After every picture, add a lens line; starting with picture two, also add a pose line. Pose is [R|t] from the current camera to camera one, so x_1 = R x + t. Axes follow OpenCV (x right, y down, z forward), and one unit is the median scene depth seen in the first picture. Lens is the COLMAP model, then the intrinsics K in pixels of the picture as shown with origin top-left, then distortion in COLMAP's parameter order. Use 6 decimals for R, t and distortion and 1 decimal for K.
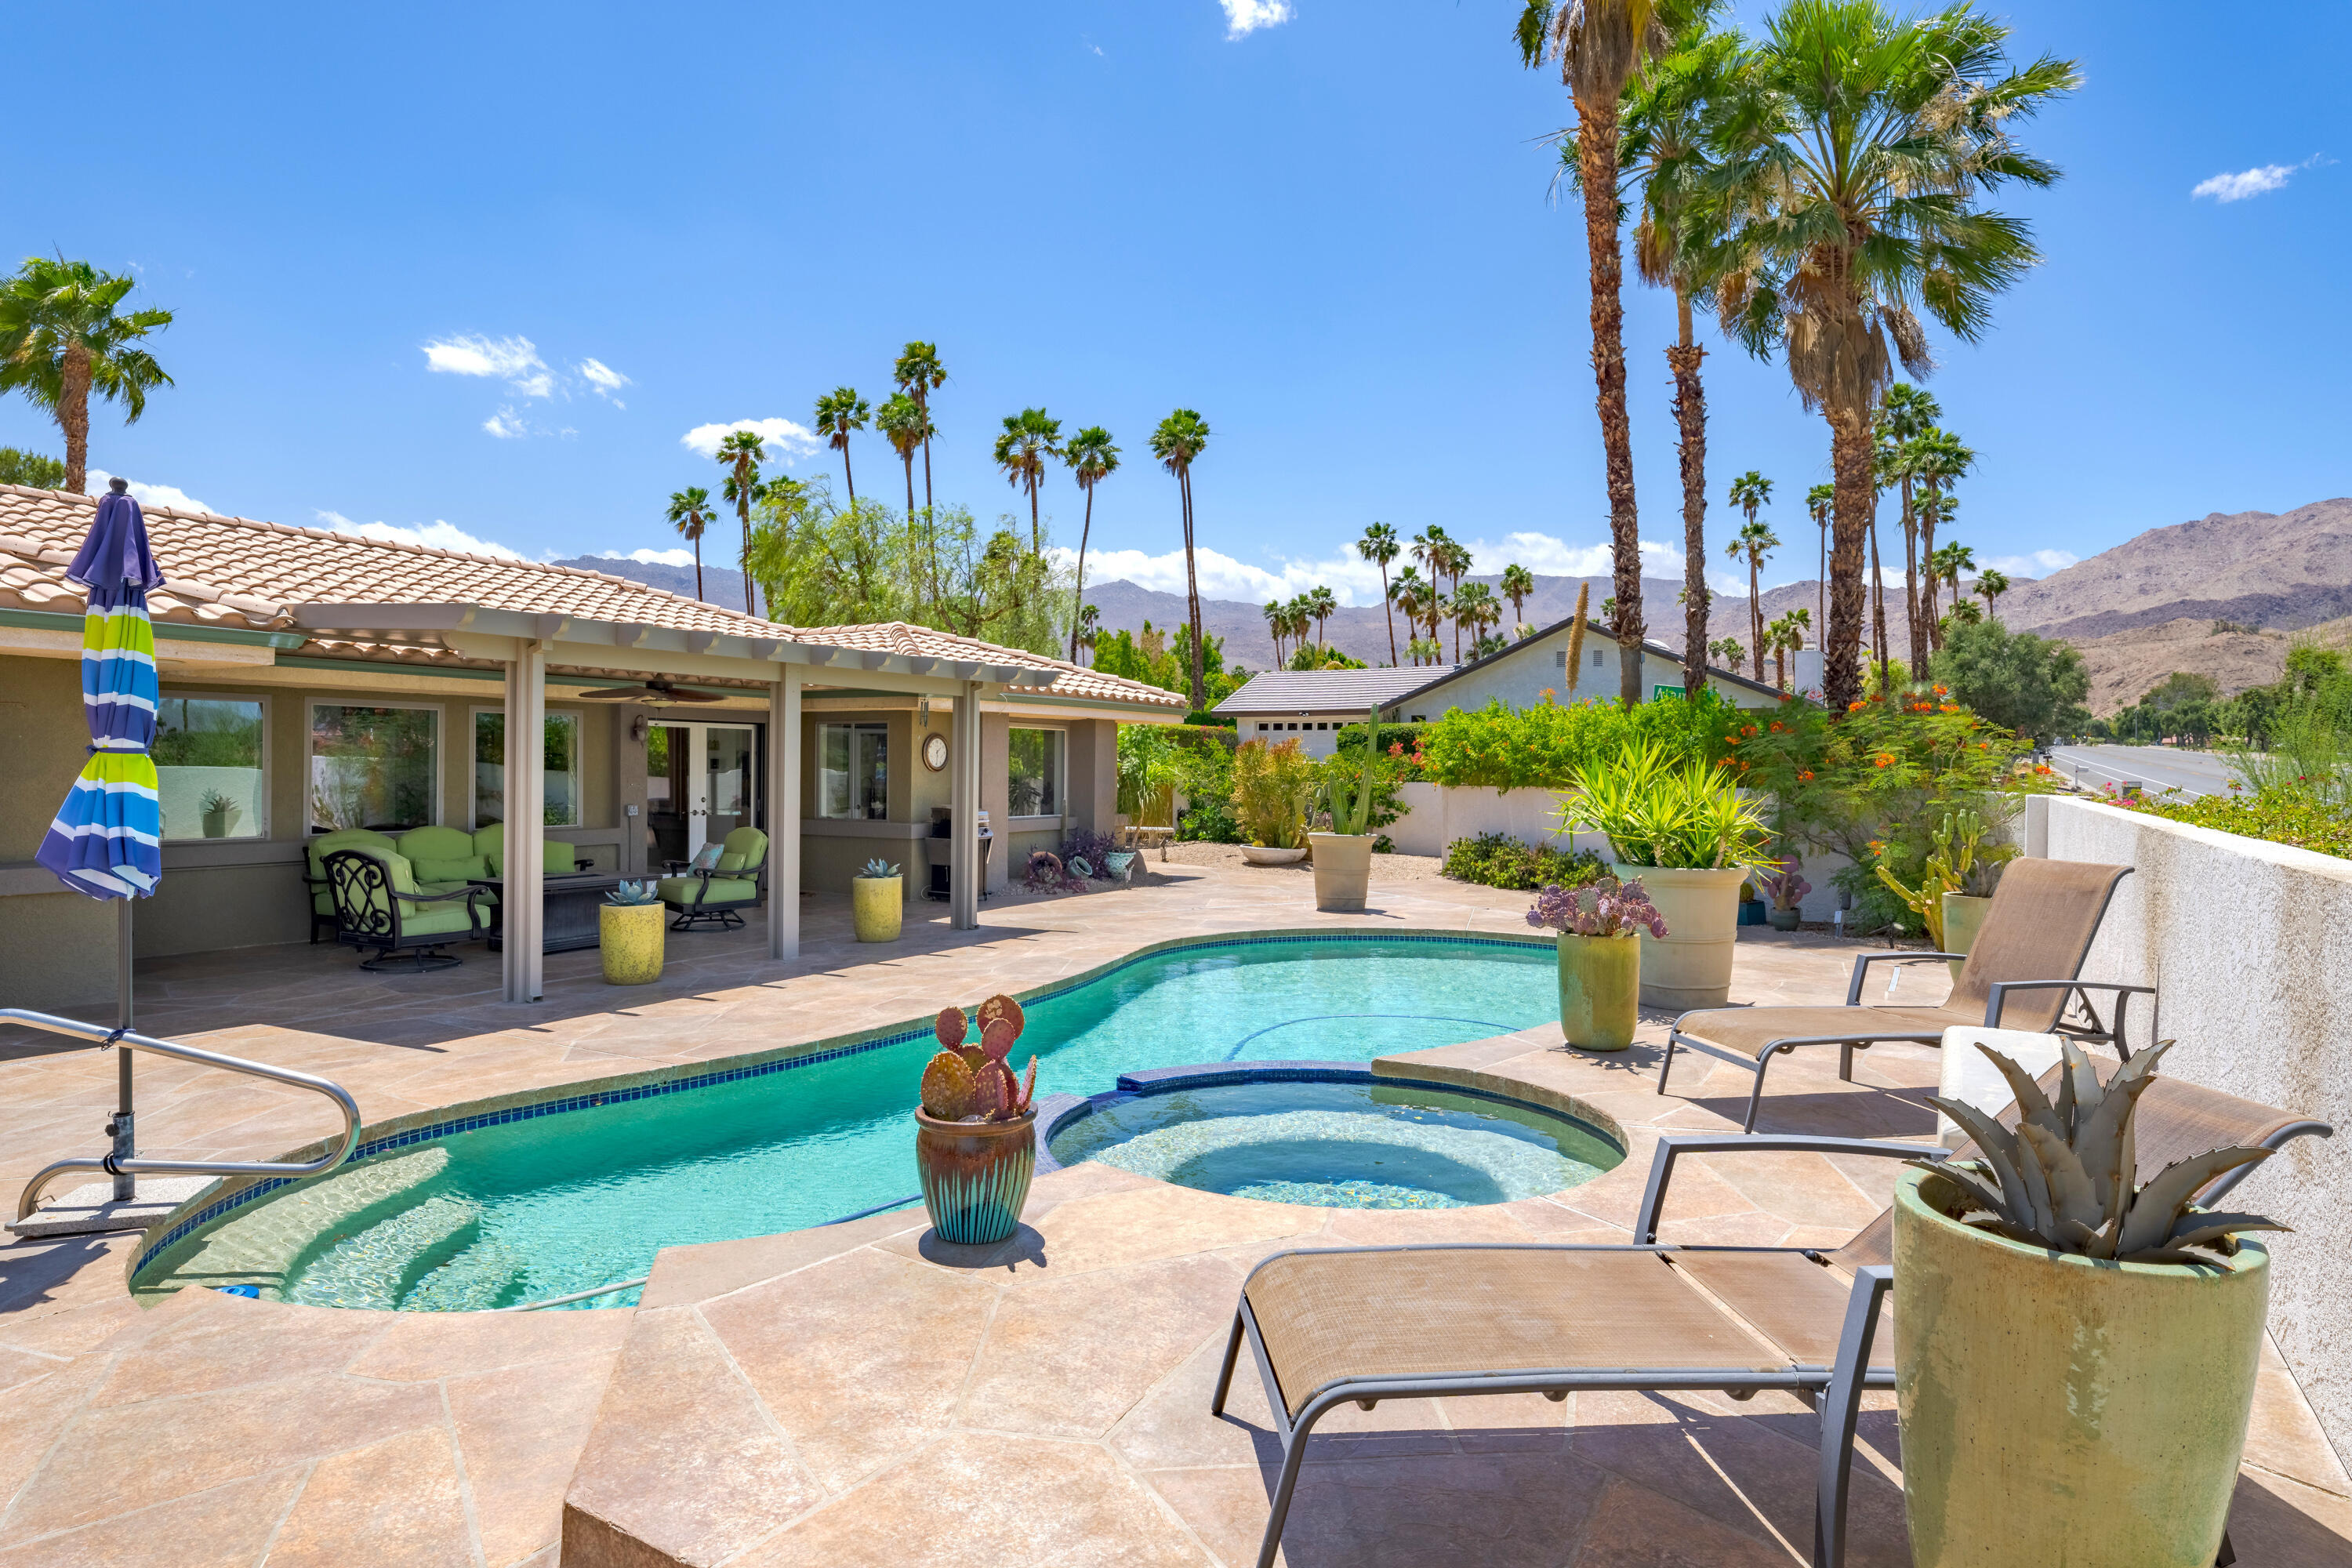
lens RADIAL K [[1307.1, 0, 1172.6], [0, 1307.1, 785.7], [0, 0, 1]] dist [0.025258, 0.000327]
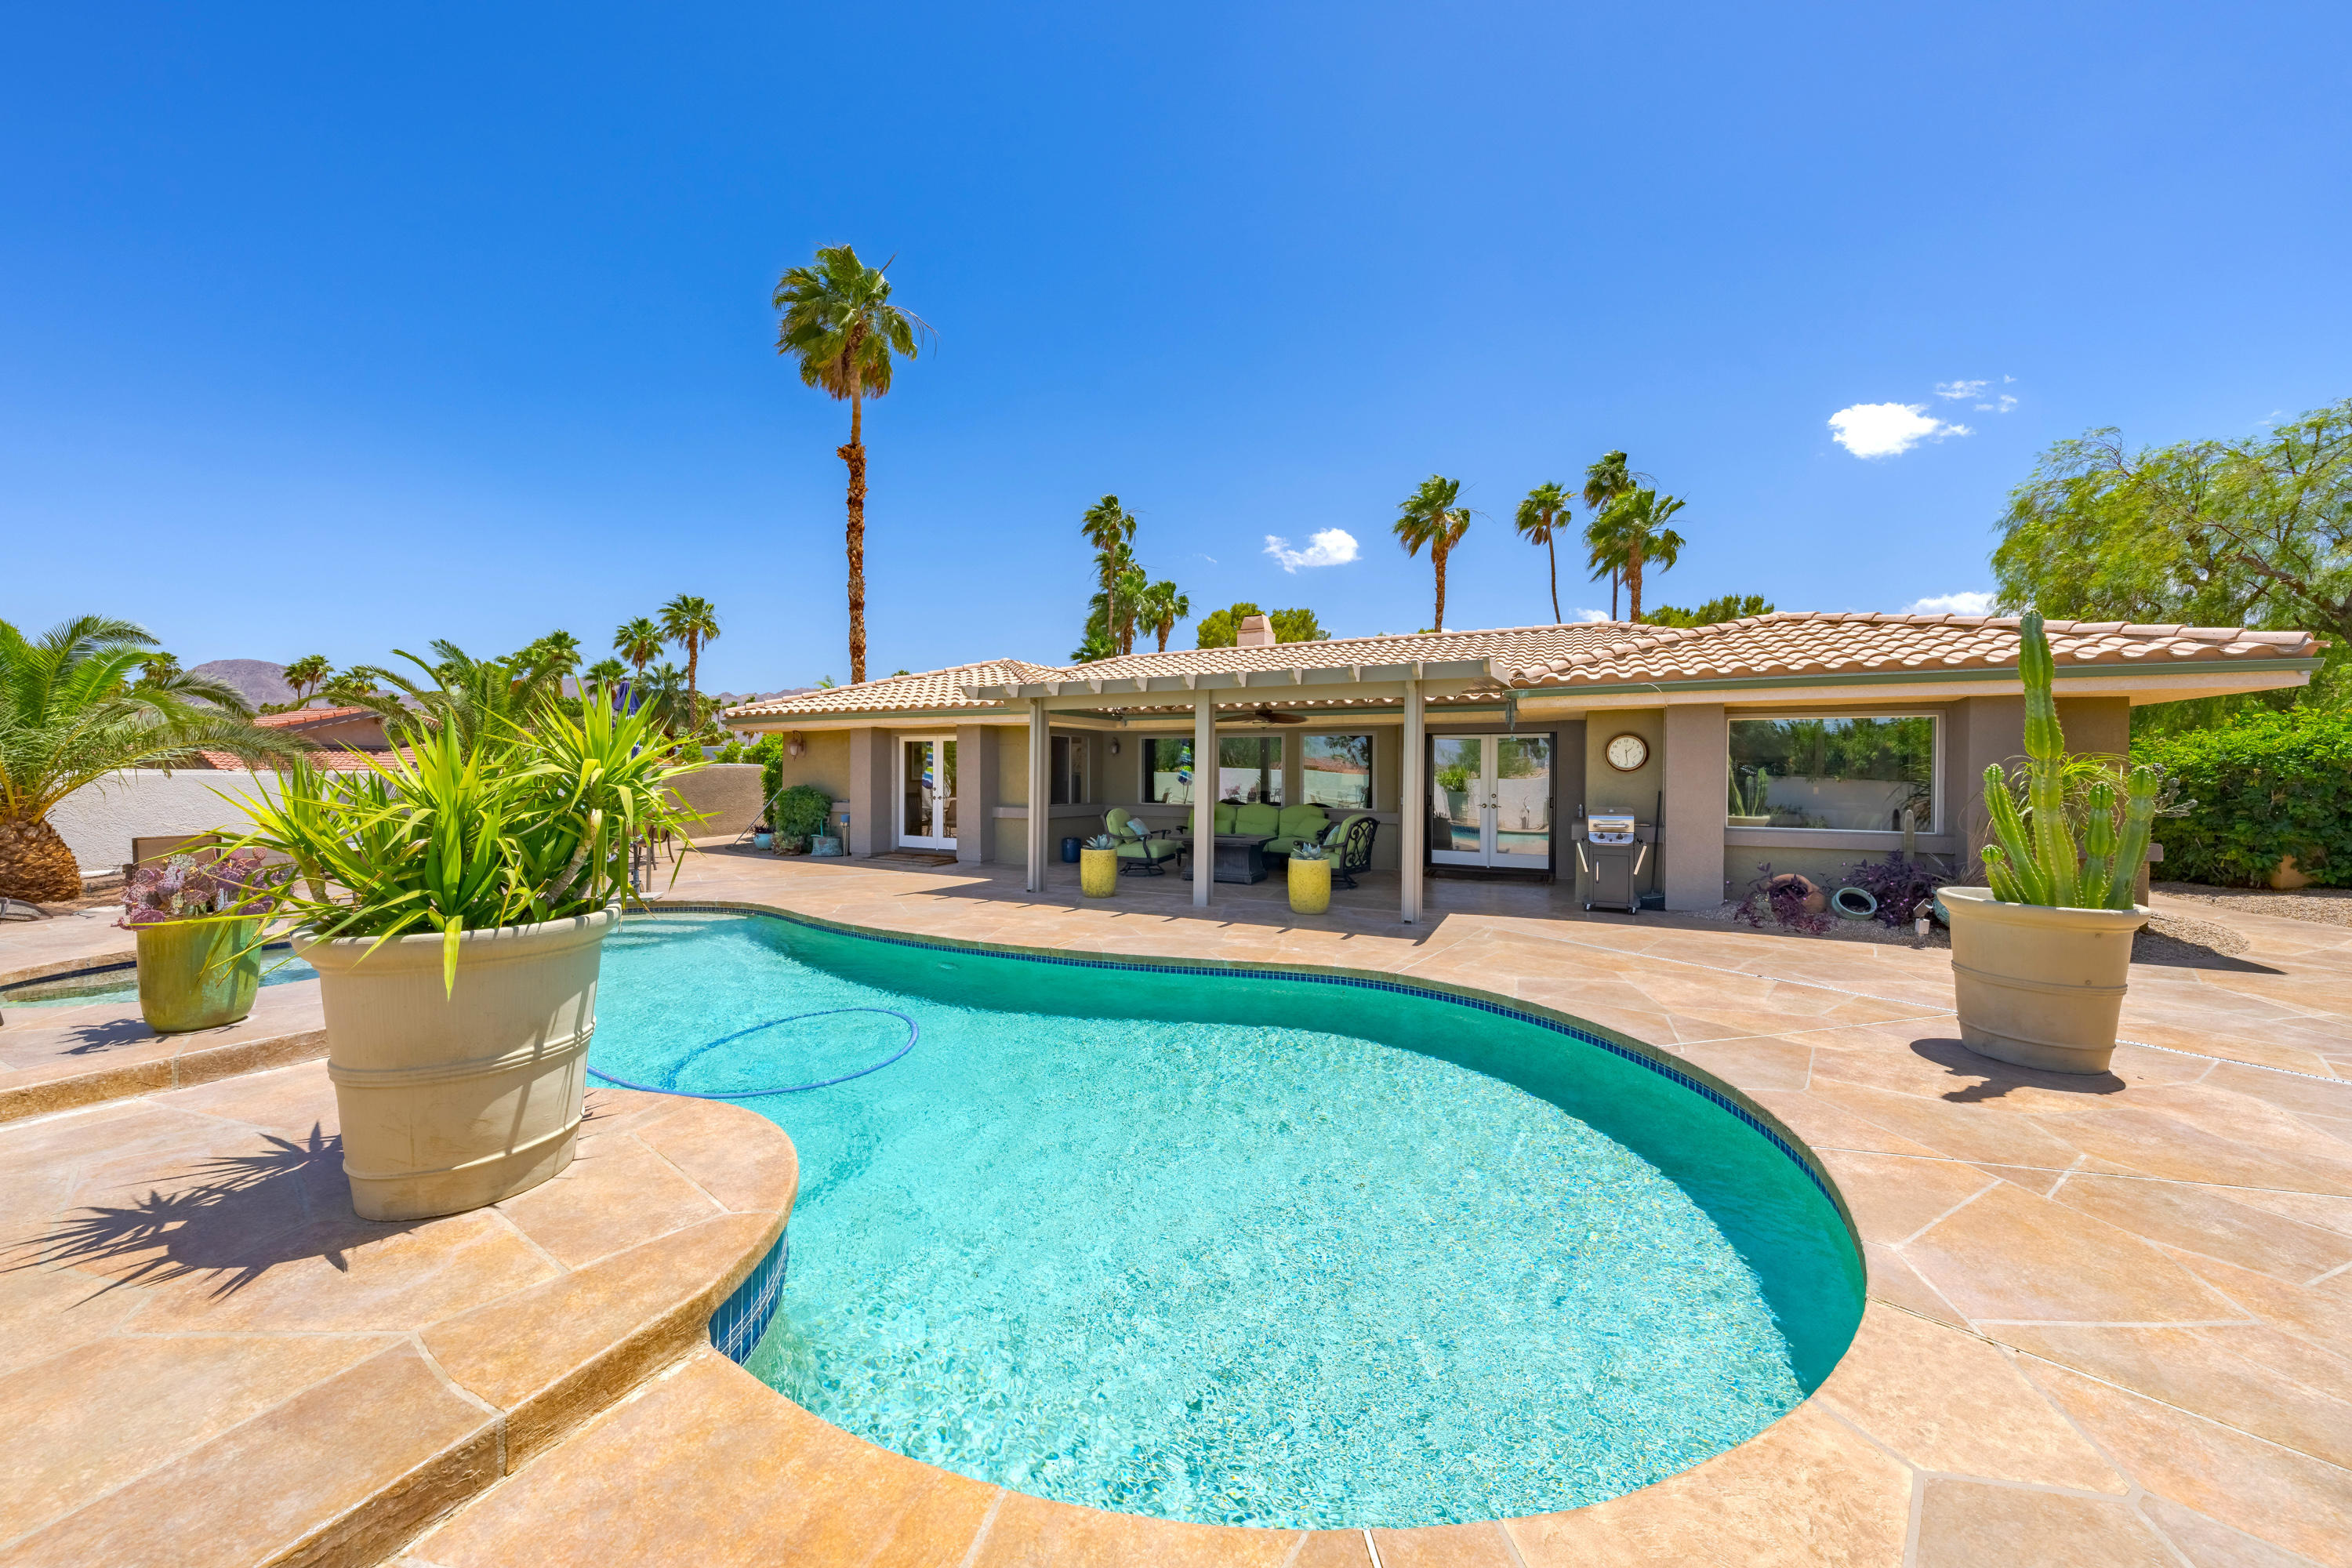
lens RADIAL K [[788.0, 0, 1191.9], [0, 788.0, 774.0], [0, 0, 1]] dist [-0.008015, -0.000037]
pose [[0.065887, -0.002181, -0.997825, 0.194958], [-0.014317, 0.999893, -0.003131, -0.001698], [0.997724, 0.014492, 0.065848, 0.338814]]
